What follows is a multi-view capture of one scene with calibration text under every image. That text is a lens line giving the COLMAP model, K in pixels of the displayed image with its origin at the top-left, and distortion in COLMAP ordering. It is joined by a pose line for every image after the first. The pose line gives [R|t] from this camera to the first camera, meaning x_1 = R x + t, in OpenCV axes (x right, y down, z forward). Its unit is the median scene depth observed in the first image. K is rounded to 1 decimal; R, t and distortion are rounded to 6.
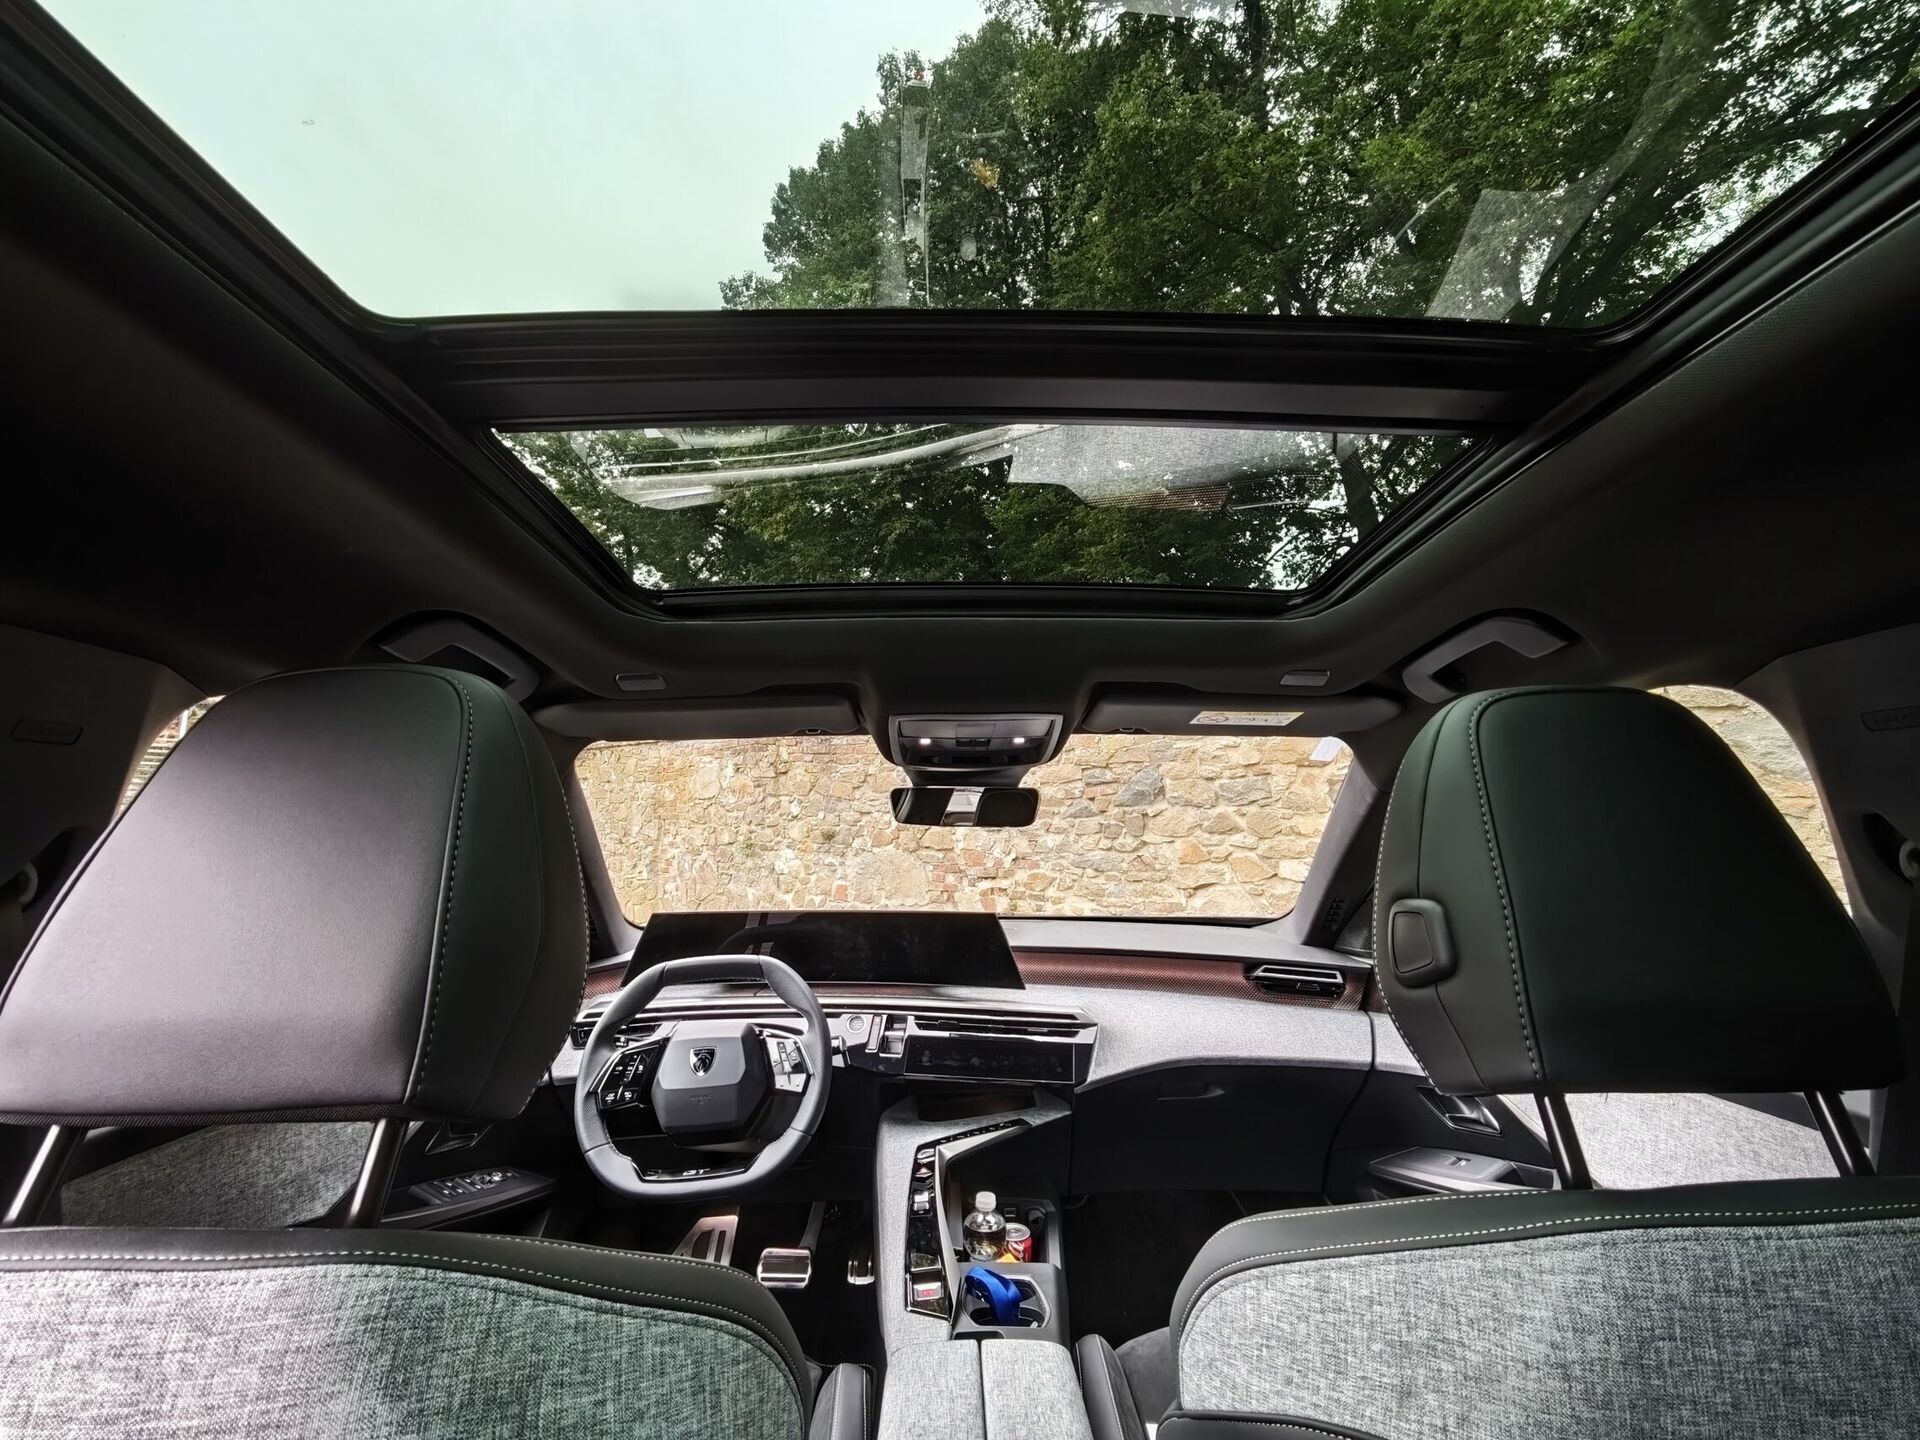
lens RADIAL K [[796.9, 0, 967.2], [0, 796.9, 718.6], [0, 0, 1]] dist [-0.002967, 0.001238]
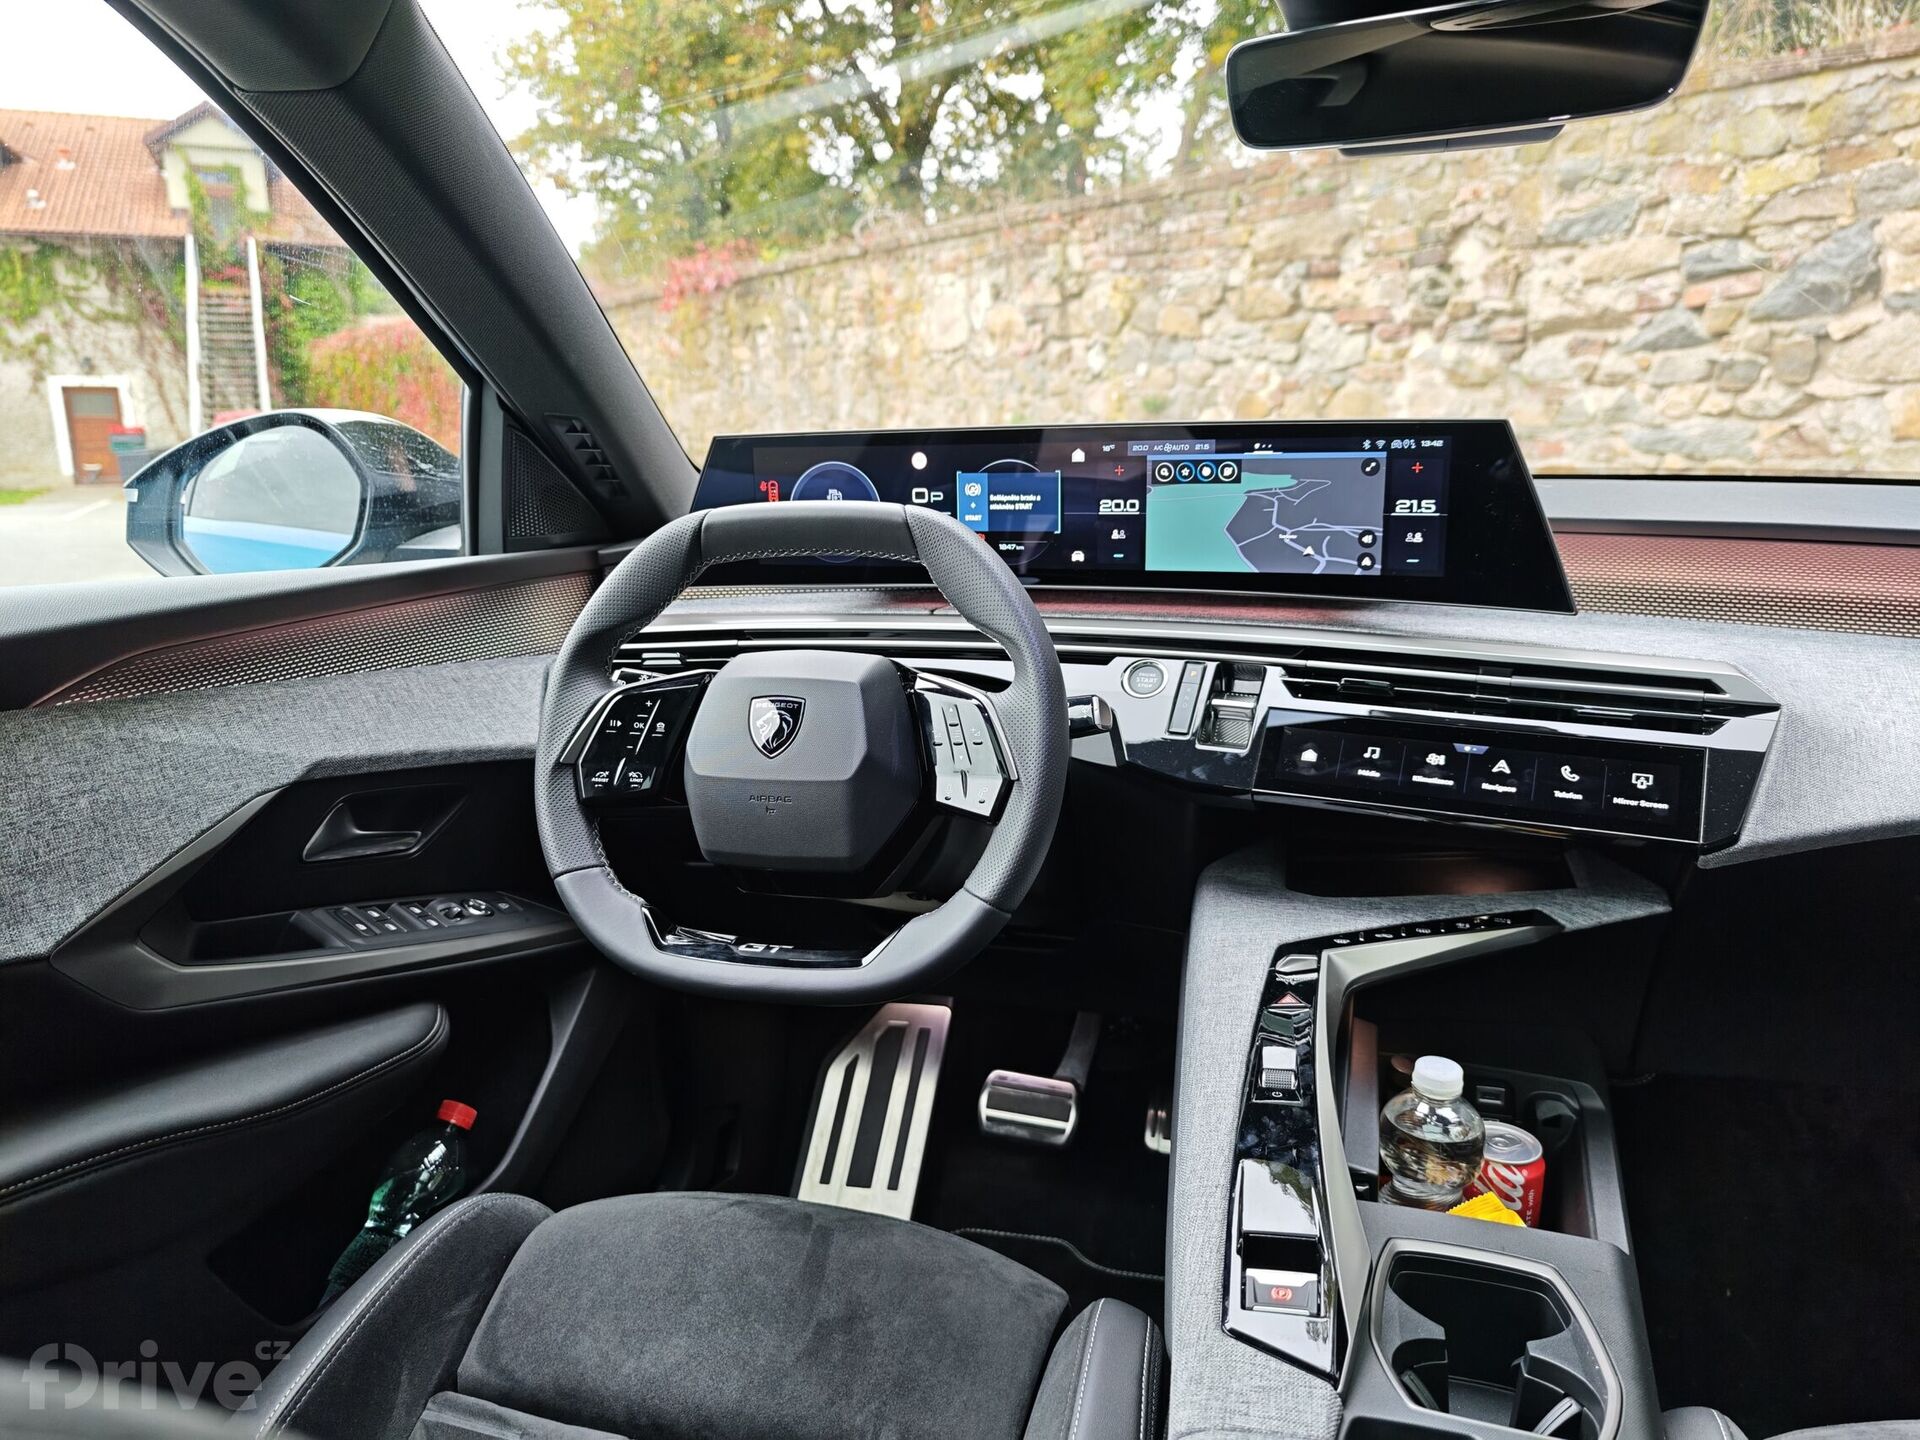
lens RADIAL K [[1315.5, 0, 951.3], [0, 1315.5, 720.1], [0, 0, 1]] dist [0.008481, -0.015488]
pose [[0.946269, 0.057326, -0.318258, -0.009027], [0.058610, 0.937460, 0.343123, 0.147117], [0.318025, -0.343339, 0.883730, 0.311412]]
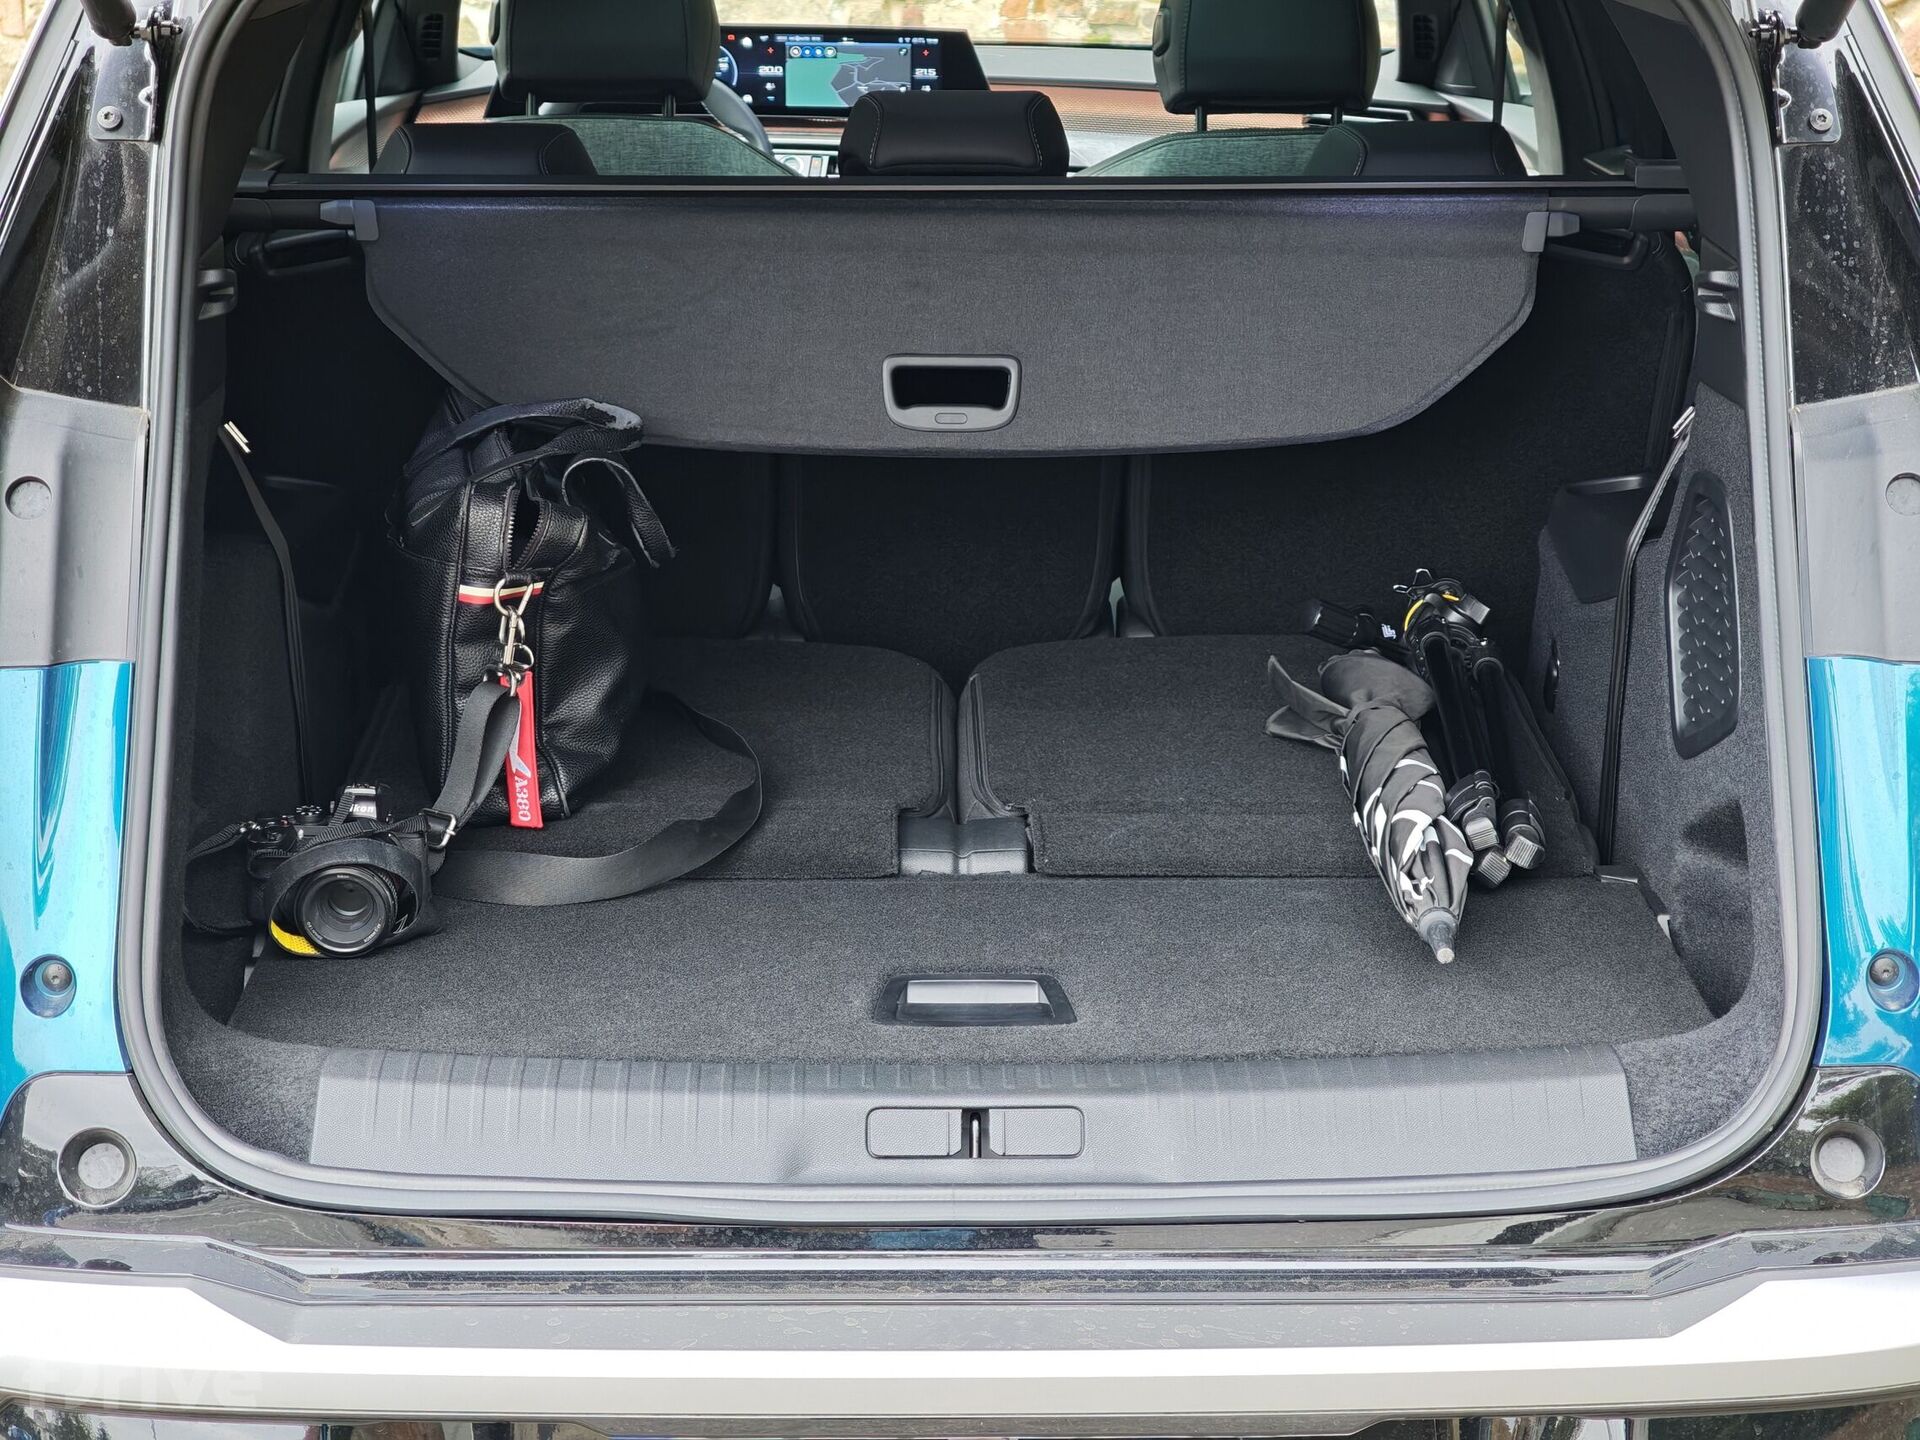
lens RADIAL K [[3884.4, 0, 959.4], [0, 3884.4, 722.4], [0, 0, 1]] dist [0.100855, 0.000000]
pose [[0.999880, 0.014121, -0.006302, 0.060903], [-0.010592, 0.922375, 0.386150, -0.601939], [0.011266, -0.386037, 0.922415, -2.769310]]
